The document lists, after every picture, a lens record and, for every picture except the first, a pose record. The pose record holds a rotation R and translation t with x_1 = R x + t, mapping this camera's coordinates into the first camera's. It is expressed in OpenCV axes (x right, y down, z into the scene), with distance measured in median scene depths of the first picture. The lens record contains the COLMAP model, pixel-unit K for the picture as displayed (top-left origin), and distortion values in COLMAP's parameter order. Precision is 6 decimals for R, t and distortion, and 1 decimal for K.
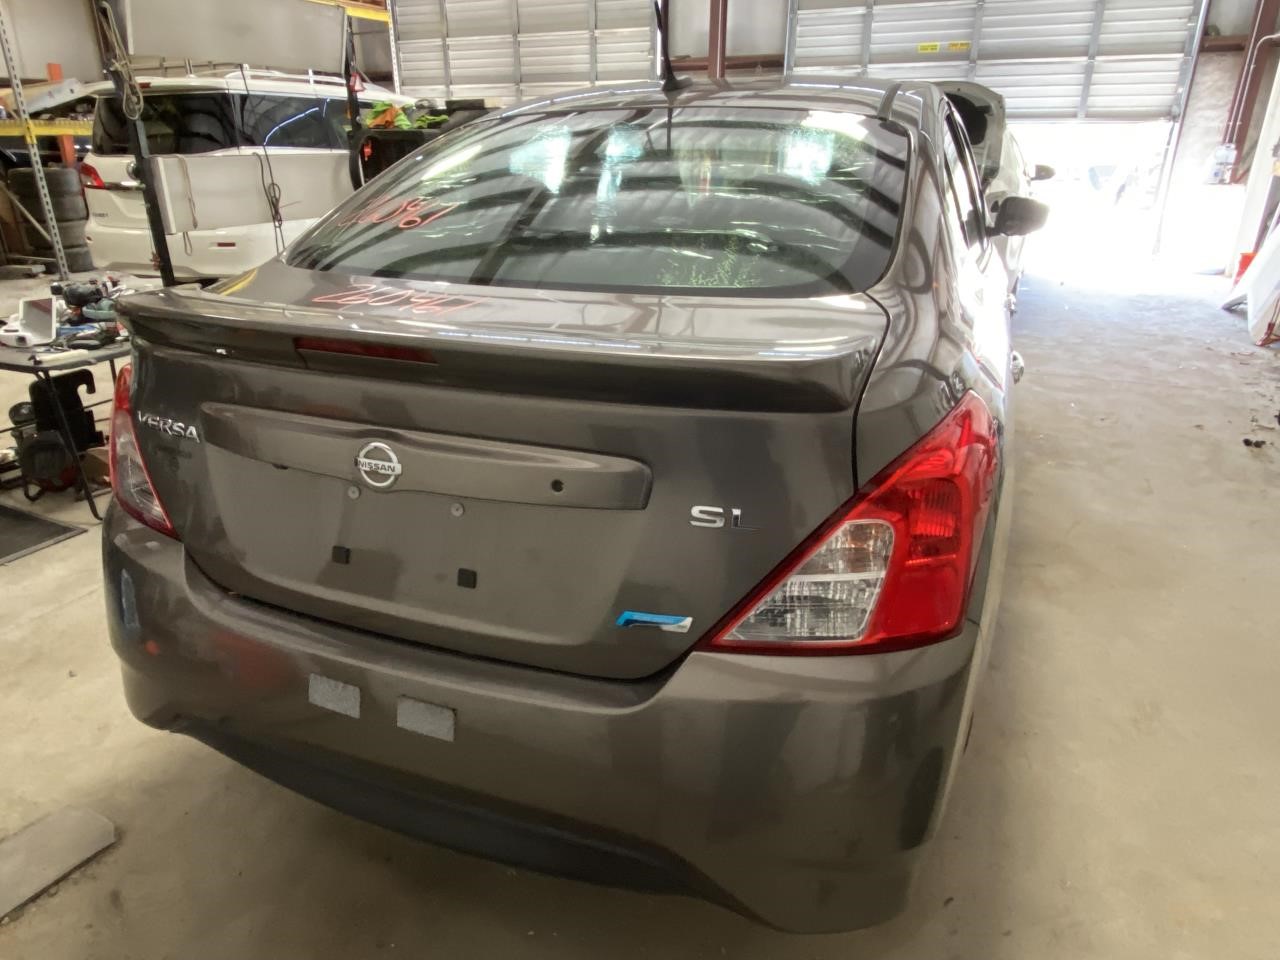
lens RADIAL K [[851.6, 0, 632.8], [0, 851.6, 493.4], [0, 0, 1]] dist [0.016730, -0.009538]
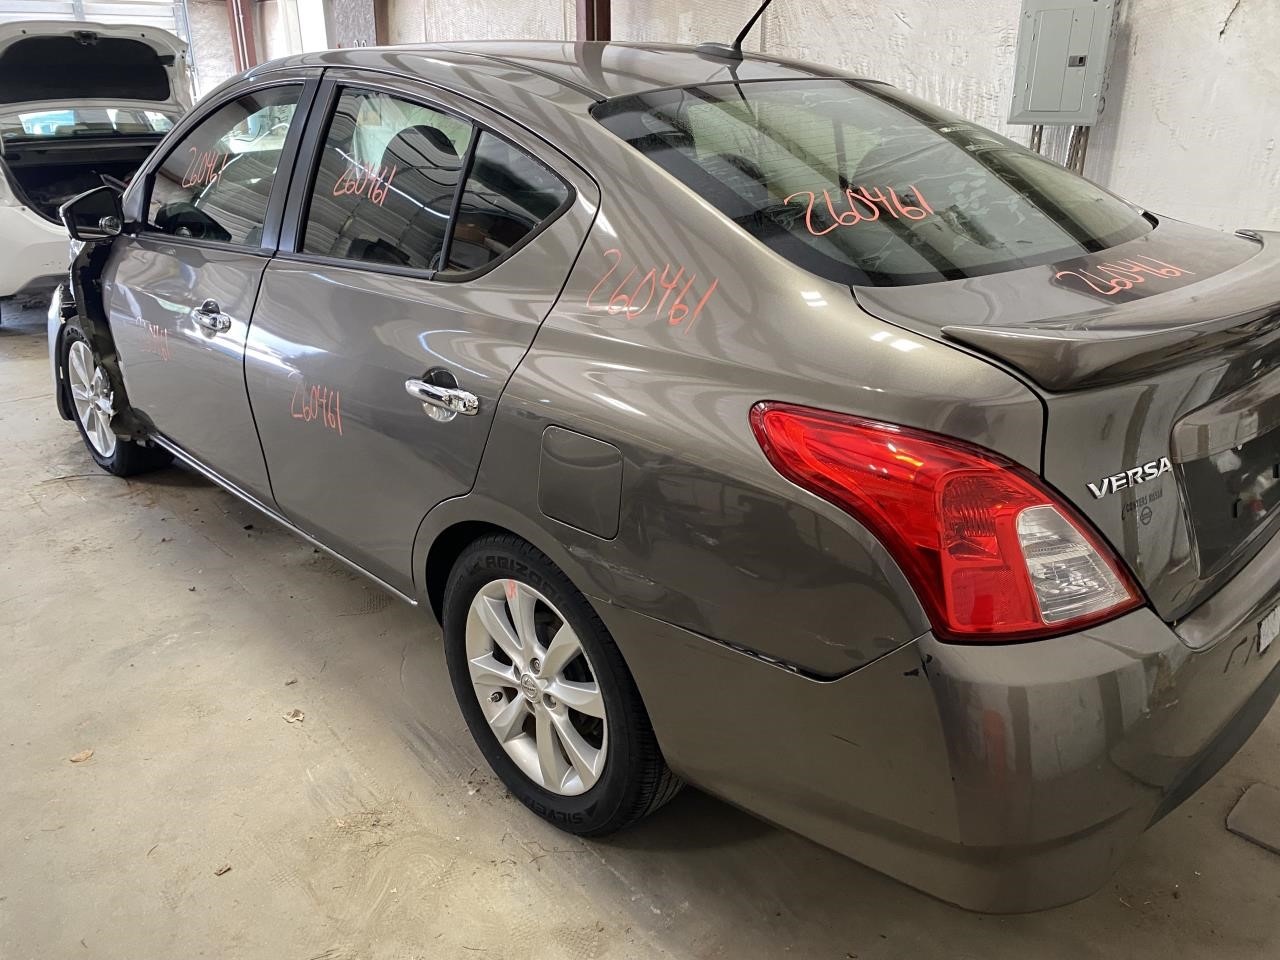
lens RADIAL K [[981.5, 0, 643.5], [0, 981.5, 481.6], [0, 0, 1]] dist [0.017384, 0.001610]
pose [[0.400074, -0.352644, 0.845921, -0.249180], [0.361904, 0.908785, 0.207690, -0.071467], [-0.842001, 0.223051, 0.491205, 0.152979]]
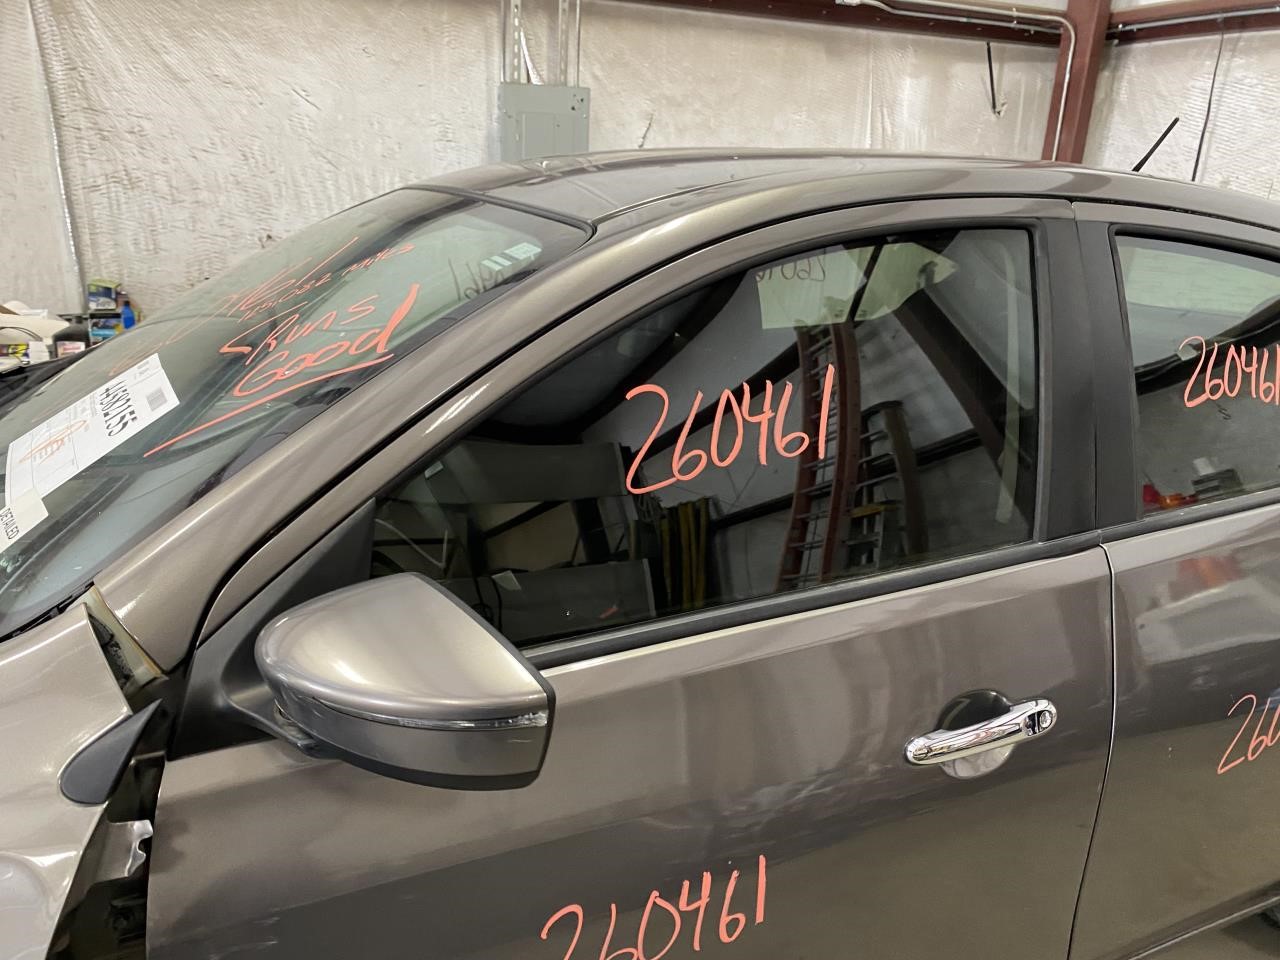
lens RADIAL K [[981.5, 0, 638.8], [0, 981.5, 481.4], [0, 0, 1]] dist [0.017384, 0.001610]
pose [[-0.716763, -0.243218, 0.653526, -0.084073], [0.228963, 0.803152, 0.550021, -0.211389], [-0.658656, 0.543868, -0.519981, 0.473248]]
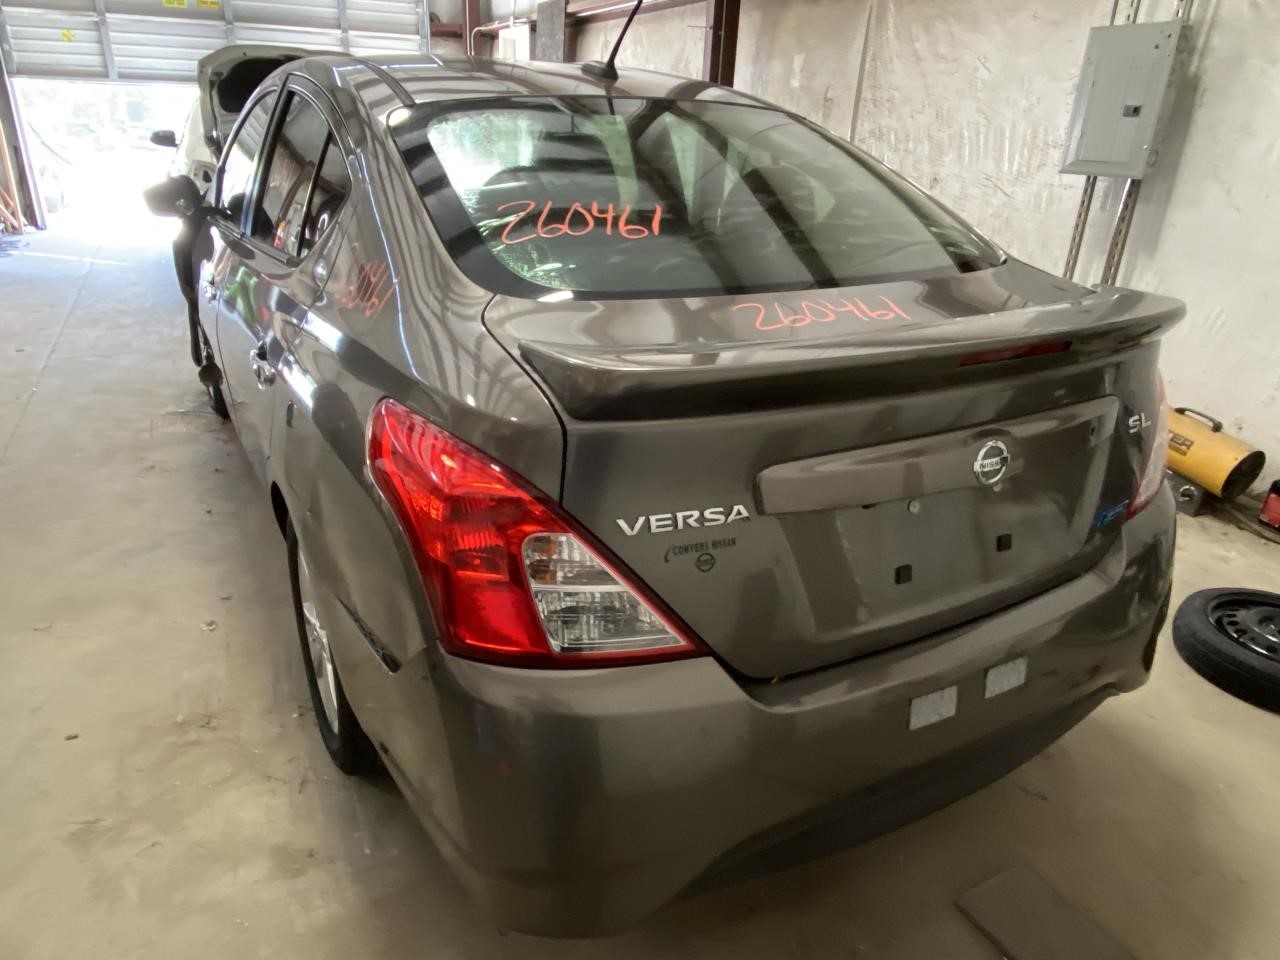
lens RADIAL K [[851.6, 0, 636.3], [0, 851.6, 501.4], [0, 0, 1]] dist [0.016730, -0.009538]
pose [[0.623405, -0.305016, 0.719953, -0.183880], [0.272525, 0.947796, 0.165565, -0.038412], [-0.732869, 0.092991, 0.673986, 0.084280]]
